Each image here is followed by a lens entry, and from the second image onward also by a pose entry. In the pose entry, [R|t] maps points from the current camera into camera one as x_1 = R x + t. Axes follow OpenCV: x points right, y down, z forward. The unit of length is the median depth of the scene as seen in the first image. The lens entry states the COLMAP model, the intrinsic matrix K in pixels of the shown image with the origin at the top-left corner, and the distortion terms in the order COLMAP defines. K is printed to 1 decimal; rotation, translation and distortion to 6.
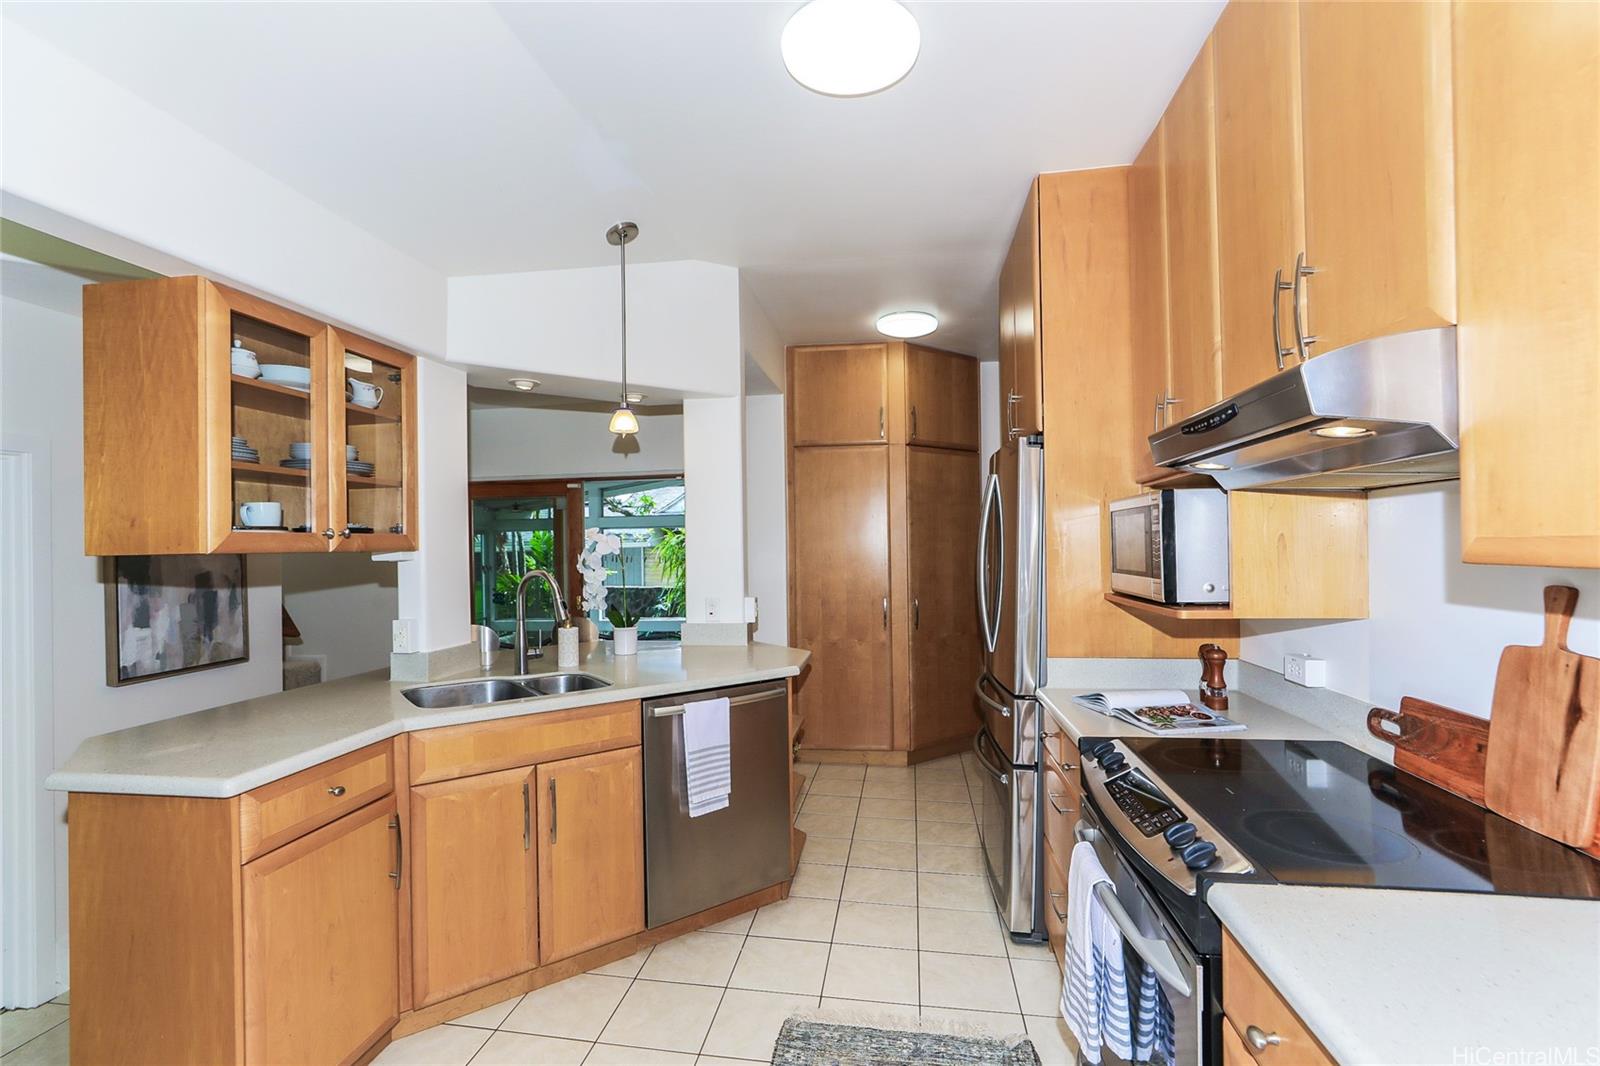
lens RADIAL K [[728.0, 0, 799.8], [0, 728.0, 541.1], [0, 0, 1]] dist [-0.020323, 0.007270]
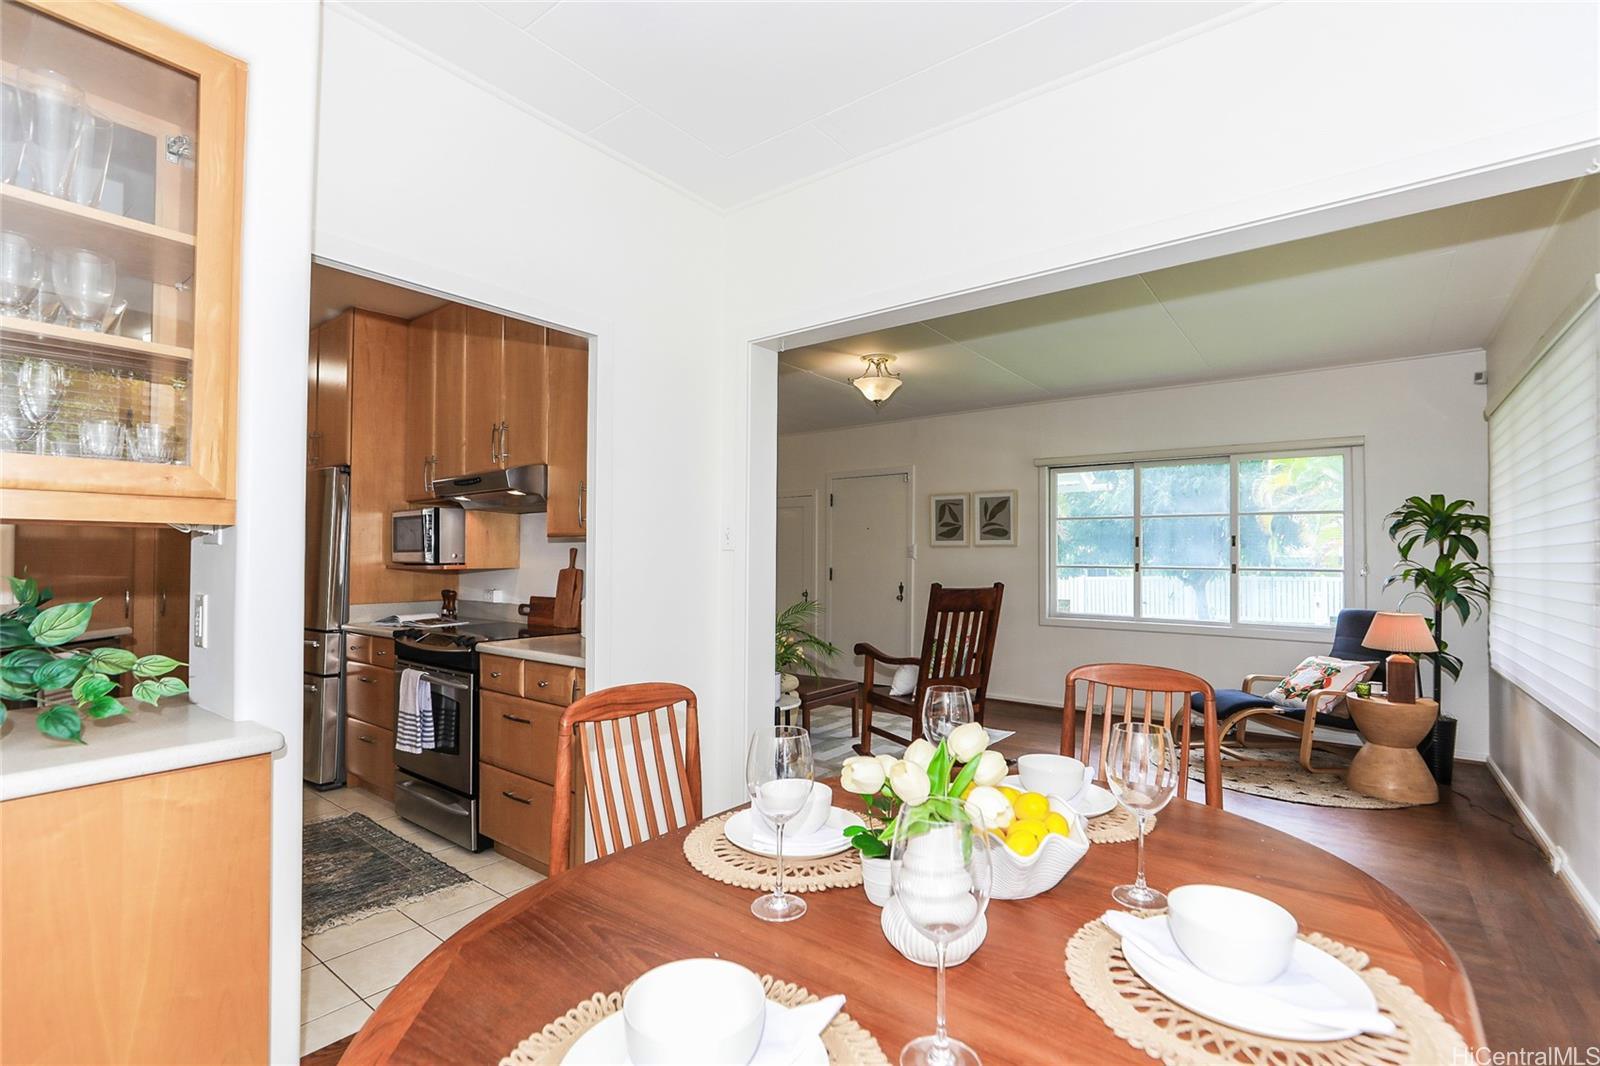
lens RADIAL K [[728.0, 0, 802.7], [0, 728.0, 541.4], [0, 0, 1]] dist [-0.020323, 0.007270]
pose [[0.493153, 0.030334, 0.869414, -0.601809], [-0.012543, 0.999536, -0.027759, 0.053442], [-0.869852, 0.002784, 0.493304, -0.716578]]
